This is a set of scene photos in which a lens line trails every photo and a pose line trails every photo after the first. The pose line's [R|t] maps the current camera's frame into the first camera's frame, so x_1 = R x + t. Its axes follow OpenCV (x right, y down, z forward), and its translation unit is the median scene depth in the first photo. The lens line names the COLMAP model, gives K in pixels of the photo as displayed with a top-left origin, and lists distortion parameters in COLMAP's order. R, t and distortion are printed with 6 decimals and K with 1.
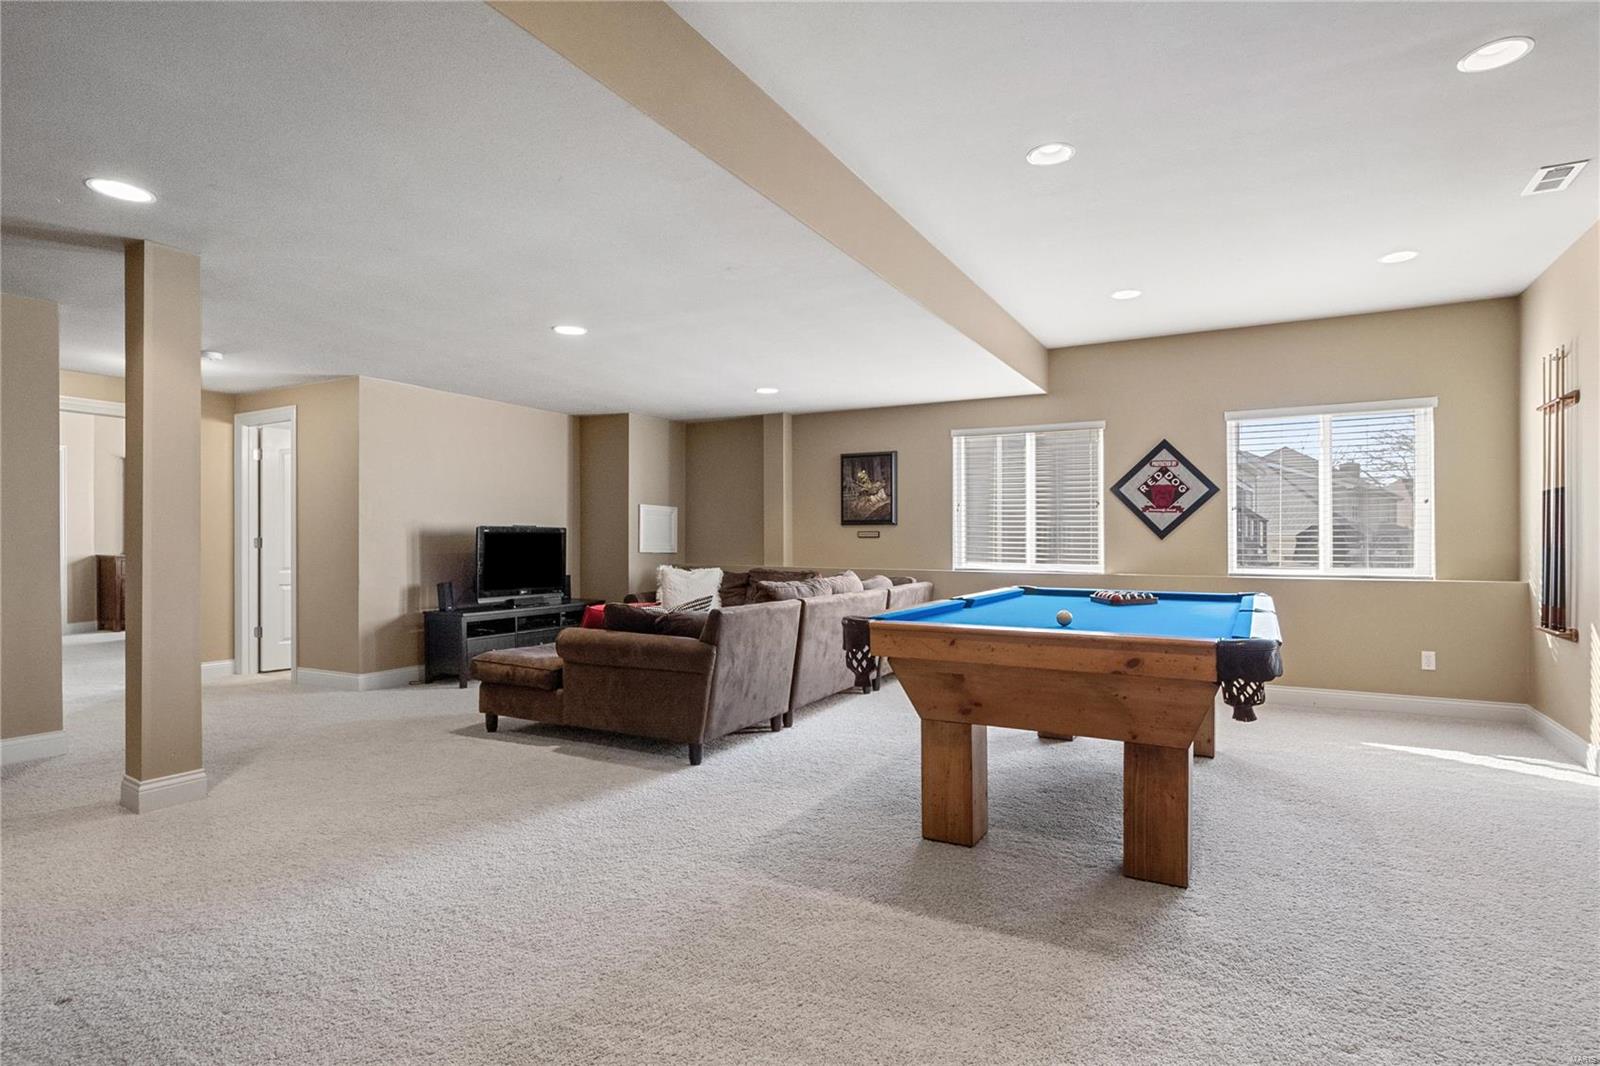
lens RADIAL K [[812.6, 0, 795.7], [0, 812.6, 536.4], [0, 0, 1]] dist [-0.003238, -0.001656]
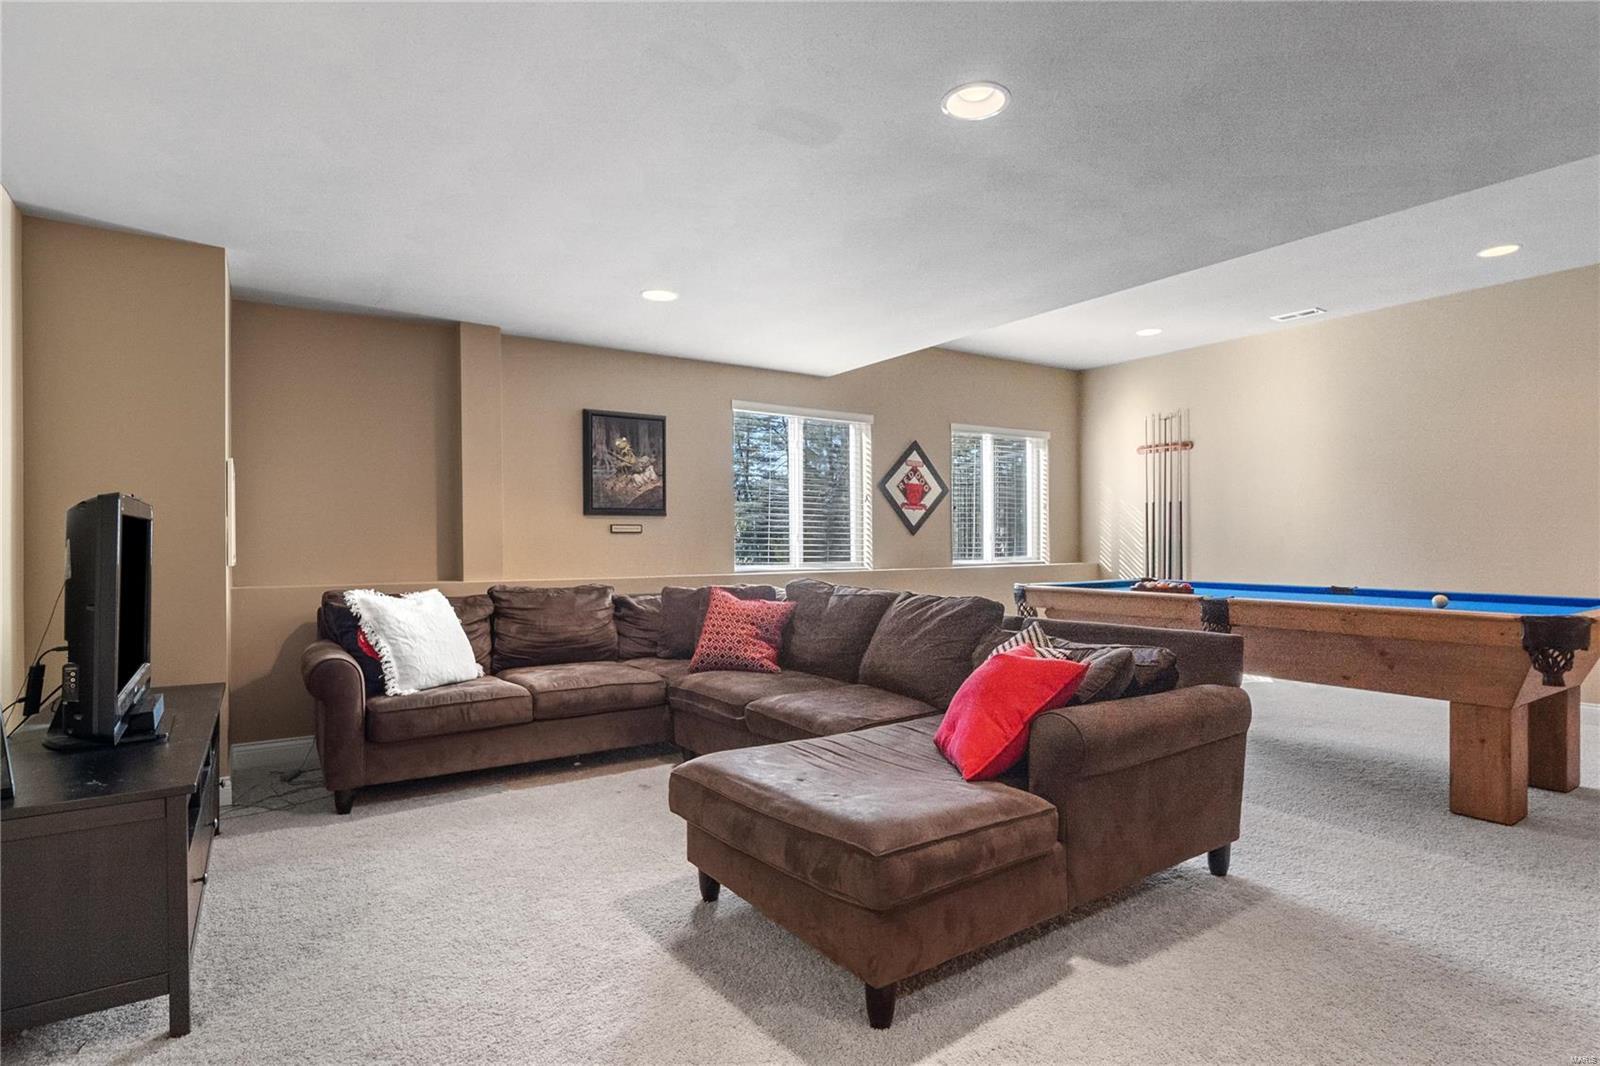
lens RADIAL K [[812.6, 0, 792.4], [0, 812.6, 534.5], [0, 0, 1]] dist [-0.003238, -0.001656]
pose [[0.456945, 0.002472, 0.889491, -0.483320], [0.003047, 0.999986, -0.004345, 0.006072], [-0.889490, 0.004696, 0.456931, 0.563496]]
